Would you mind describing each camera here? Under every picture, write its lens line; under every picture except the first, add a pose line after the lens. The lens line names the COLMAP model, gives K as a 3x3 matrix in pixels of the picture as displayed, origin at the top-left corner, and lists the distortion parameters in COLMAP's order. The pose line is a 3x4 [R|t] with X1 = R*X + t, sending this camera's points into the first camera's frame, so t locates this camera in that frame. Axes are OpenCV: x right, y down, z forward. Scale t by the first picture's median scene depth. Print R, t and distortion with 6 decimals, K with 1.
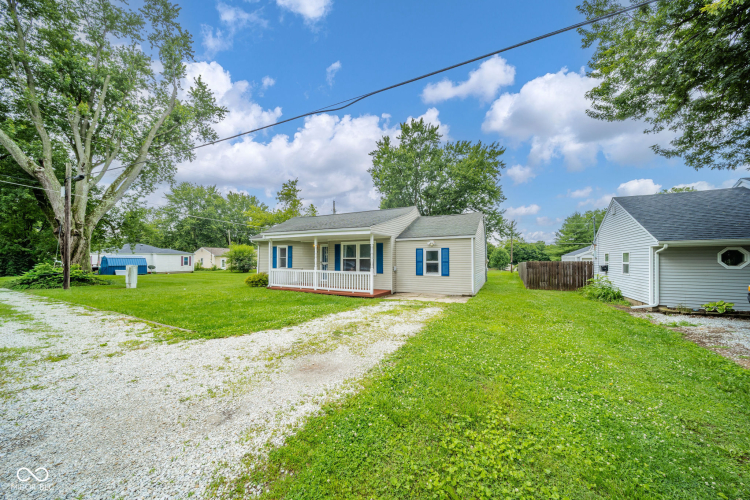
lens RADIAL K [[277.4, 0, 383.3], [0, 277.4, 252.9], [0, 0, 1]] dist [0.000142, -0.000004]
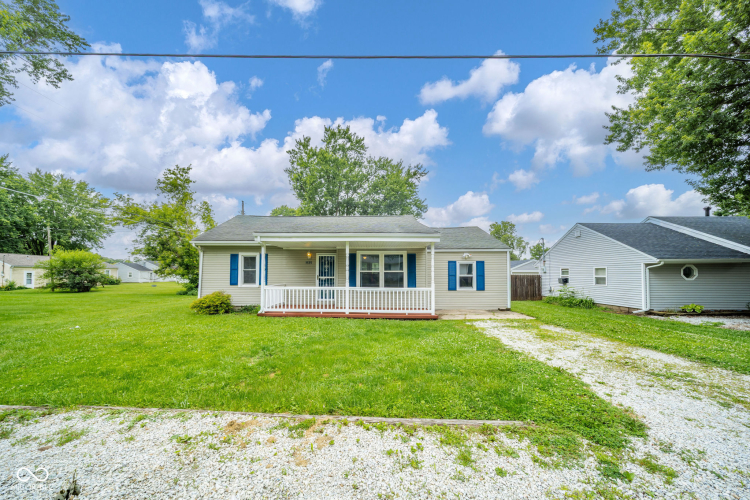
lens RADIAL K [[274.7, 0, 375.0], [0, 274.7, 262.3], [0, 0, 1]] dist [-0.001489, -0.000166]
pose [[0.899022, 0.020055, 0.437444, -0.460078], [-0.012982, 0.999732, -0.019155, 0.008574], [-0.437711, 0.011542, 0.899042, 0.280453]]
